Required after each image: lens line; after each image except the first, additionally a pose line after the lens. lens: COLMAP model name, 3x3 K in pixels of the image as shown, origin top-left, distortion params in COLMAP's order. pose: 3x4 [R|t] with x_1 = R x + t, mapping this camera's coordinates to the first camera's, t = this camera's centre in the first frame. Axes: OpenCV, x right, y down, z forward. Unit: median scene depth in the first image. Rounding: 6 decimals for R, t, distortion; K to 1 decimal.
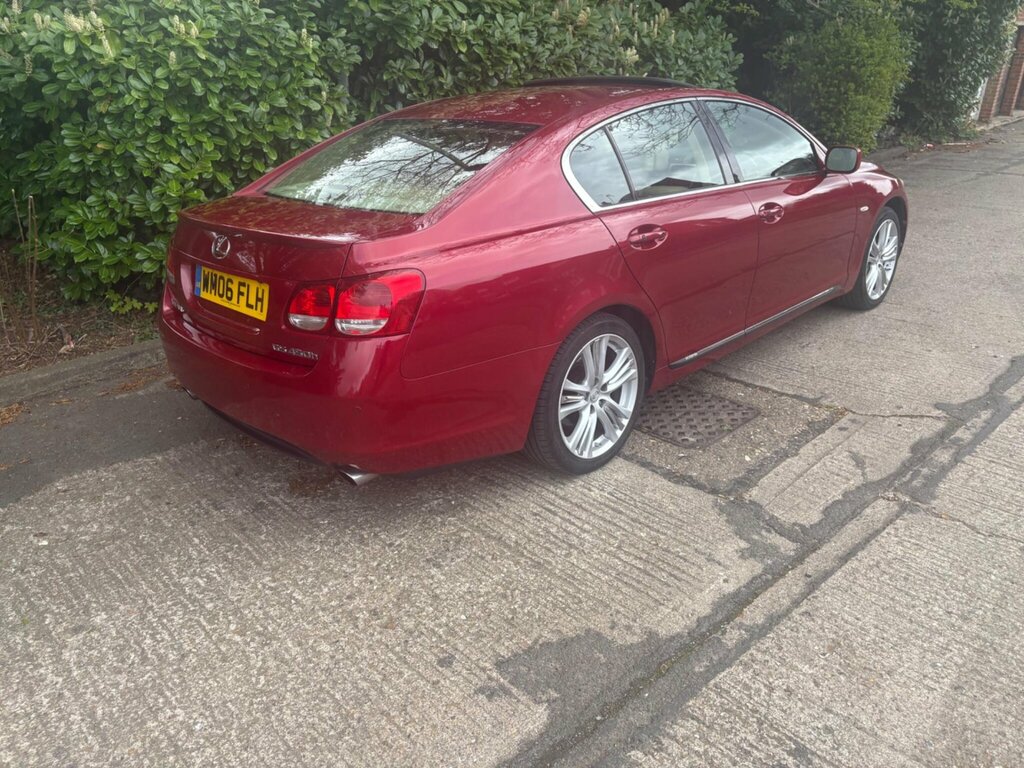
lens RADIAL K [[759.9, 0, 517.6], [0, 759.9, 363.6], [0, 0, 1]] dist [0.053825, -0.052829]
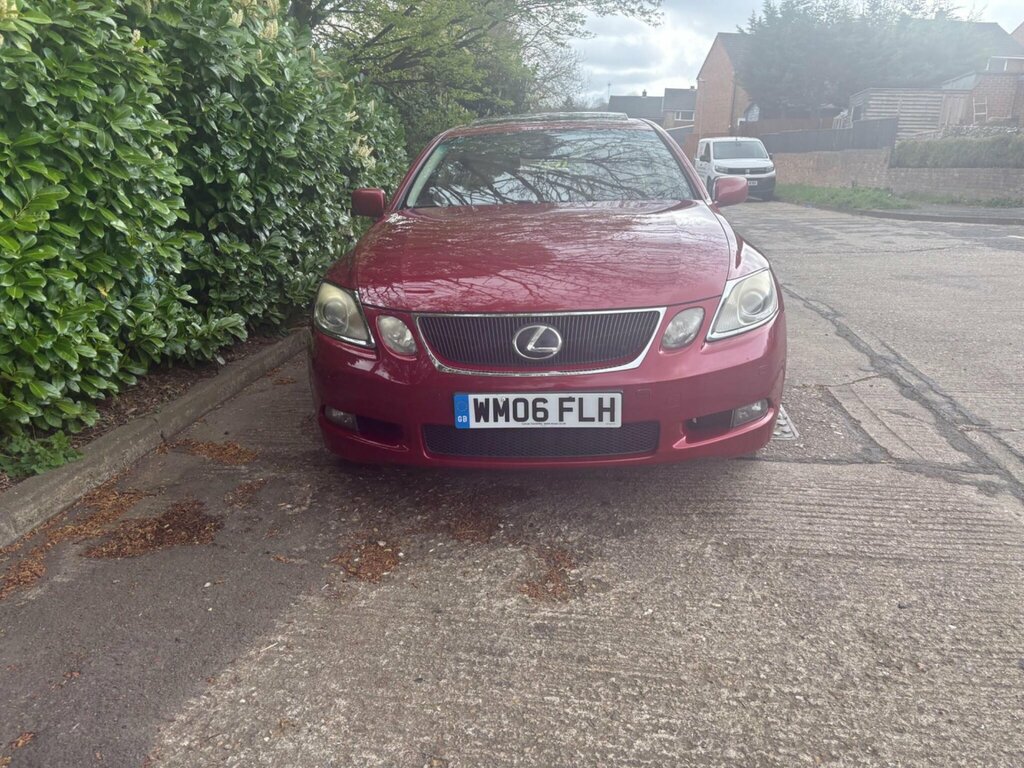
lens RADIAL K [[753.6, 0, 531.9], [0, 753.6, 364.9], [0, 0, 1]] dist [0.040622, -0.043521]
pose [[0.797779, -0.157397, 0.582043, -0.637791], [0.226033, 0.973000, -0.046693, -0.015769], [-0.558979, 0.168812, 0.811816, 0.367926]]
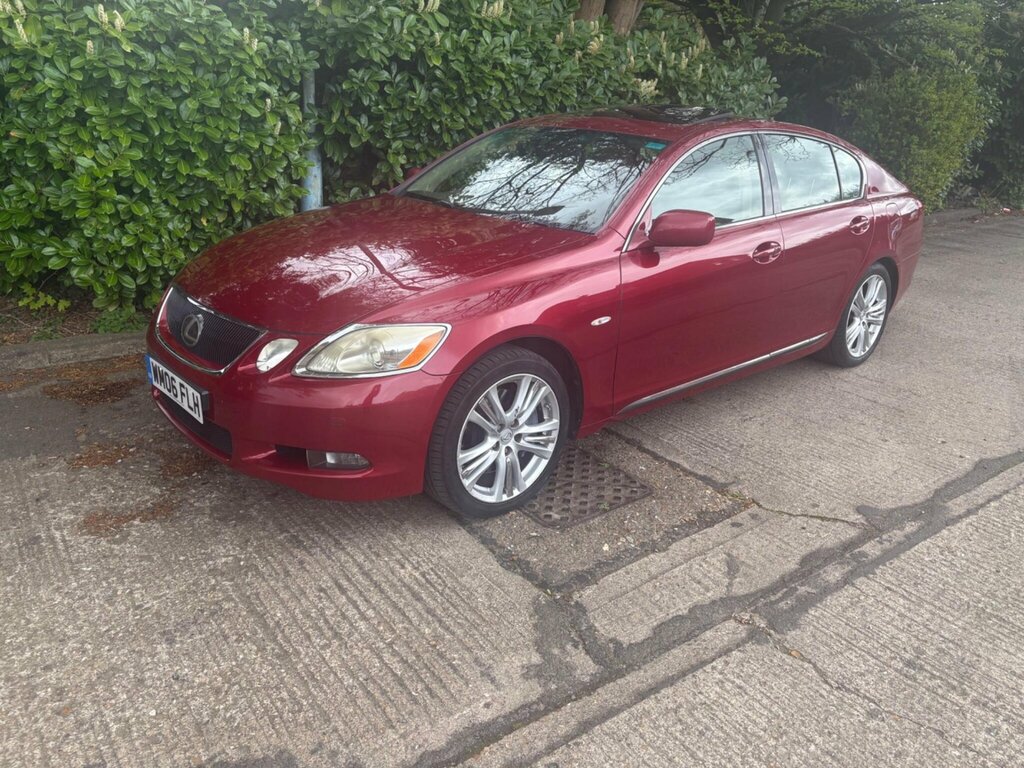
lens RADIAL K [[759.9, 0, 525.5], [0, 759.9, 380.7], [0, 0, 1]] dist [0.053825, -0.052829]
pose [[0.991432, 0.103723, -0.079403, 0.258499], [-0.104539, 0.994502, -0.006181, -0.049394], [0.078326, 0.014429, 0.996823, 0.128563]]
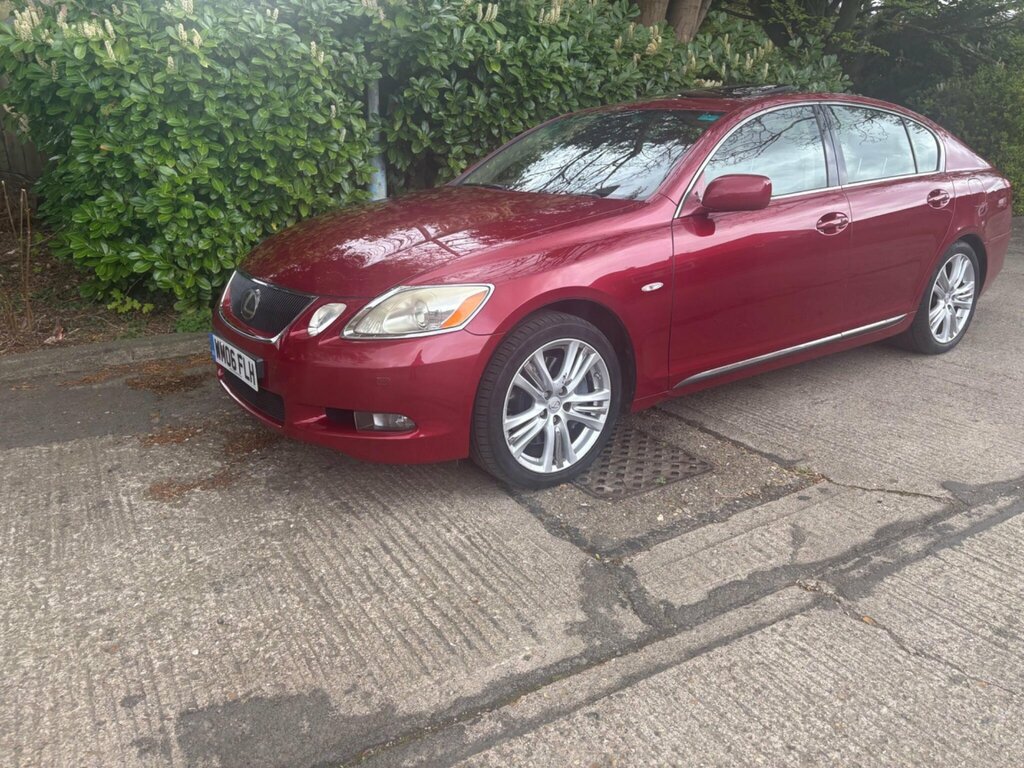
lens RADIAL K [[759.9, 0, 512.2], [0, 759.9, 368.9], [0, 0, 1]] dist [0.053825, -0.052829]
pose [[0.976257, 0.080302, -0.201182, 0.296294], [-0.092552, 0.994337, -0.052230, 0.021740], [0.195849, 0.069610, 0.978160, 0.150582]]
